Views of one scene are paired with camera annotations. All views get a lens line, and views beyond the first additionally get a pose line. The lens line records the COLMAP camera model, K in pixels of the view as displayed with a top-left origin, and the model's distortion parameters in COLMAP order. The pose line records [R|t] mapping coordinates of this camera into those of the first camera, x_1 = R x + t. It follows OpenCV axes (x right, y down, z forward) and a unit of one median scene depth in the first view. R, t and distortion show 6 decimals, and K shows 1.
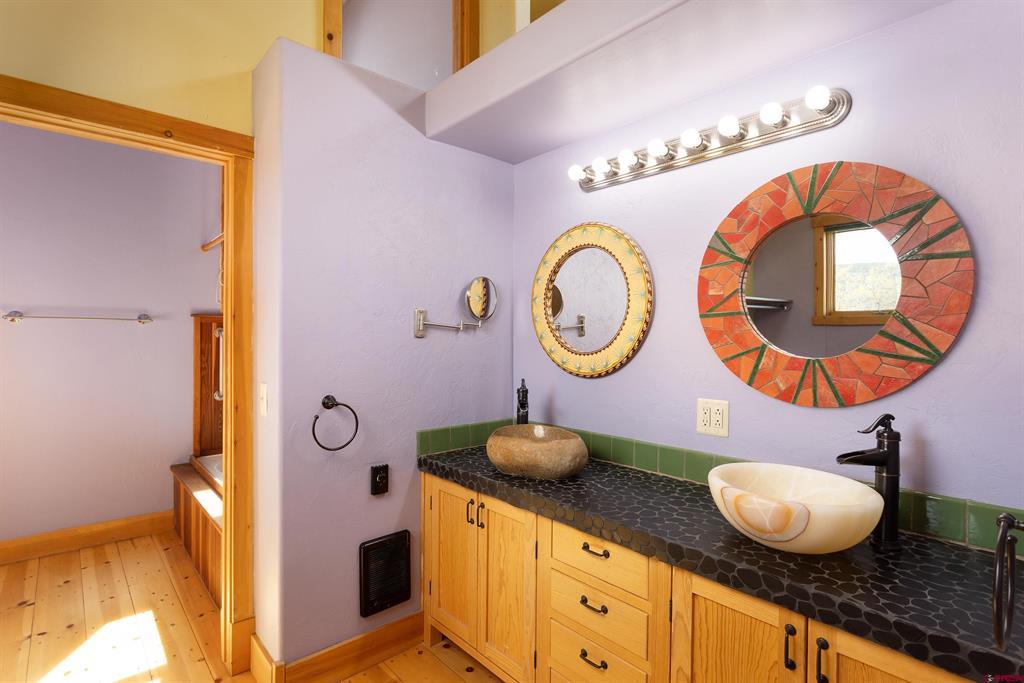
lens RADIAL K [[497.6, 0, 516.2], [0, 497.6, 340.8], [0, 0, 1]] dist [0.001445, 0.001108]
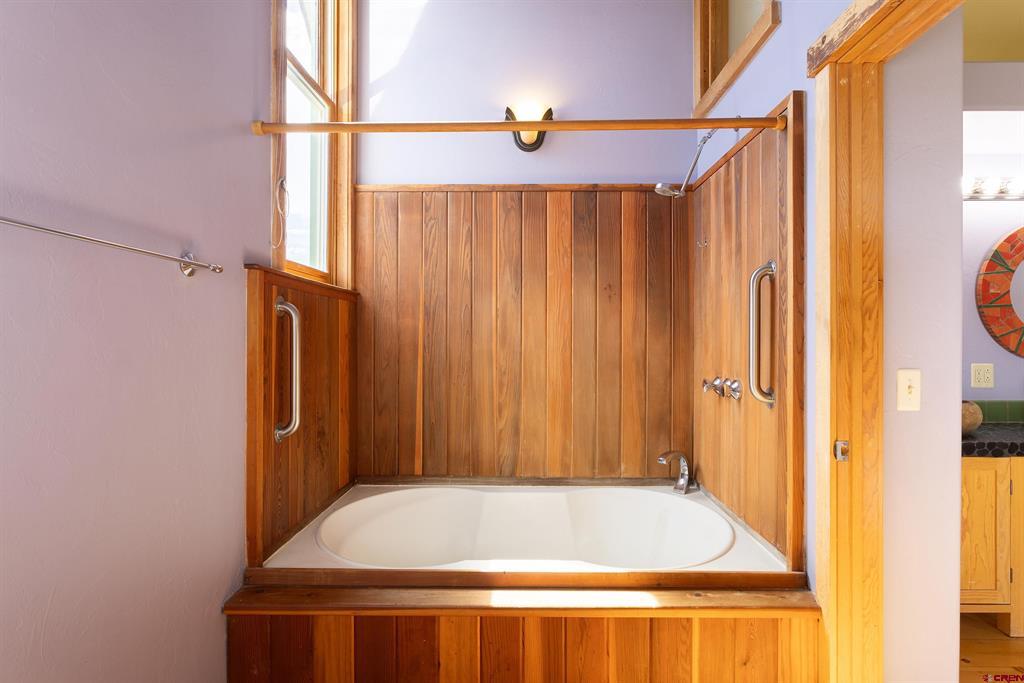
lens RADIAL K [[497.6, 0, 516.2], [0, 497.6, 340.8], [0, 0, 1]] dist [0.001445, 0.001108]
pose [[0.683837, 0.001634, 0.729633, -1.676960], [-0.000158, 0.999998, -0.002092, 0.055698], [-0.729634, 0.001315, 0.683836, 1.030644]]
